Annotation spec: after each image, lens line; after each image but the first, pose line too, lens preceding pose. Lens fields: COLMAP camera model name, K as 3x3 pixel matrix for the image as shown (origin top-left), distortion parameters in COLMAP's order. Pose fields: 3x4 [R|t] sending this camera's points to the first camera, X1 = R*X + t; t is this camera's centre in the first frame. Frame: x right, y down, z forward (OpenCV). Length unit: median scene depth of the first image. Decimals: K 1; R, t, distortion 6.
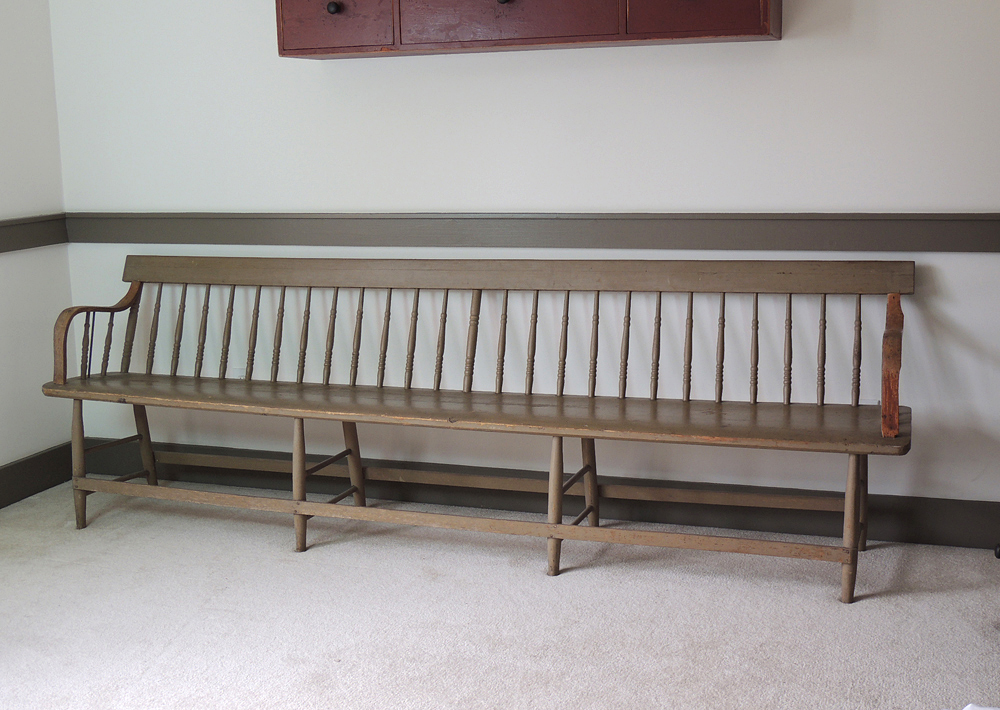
lens RADIAL K [[1280.7, 0, 497.9], [0, 1280.7, 353.8], [0, 0, 1]] dist [0.008331, 0.000000]
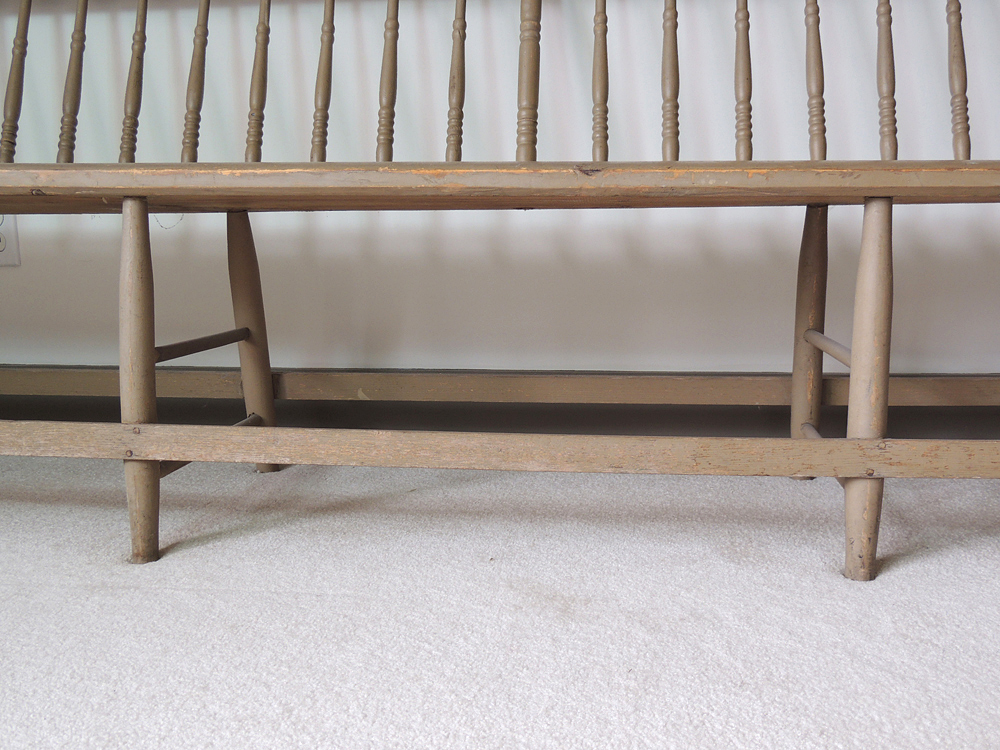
lens RADIAL K [[1043.9, 0, 509.6], [0, 1043.9, 373.9], [0, 0, 1]] dist [-0.032929, 0.000000]
pose [[0.972740, -0.020159, 0.231019, -0.115442], [0.027018, 0.999282, -0.026562, 0.106859], [-0.230318, 0.032080, 0.972587, 0.655772]]
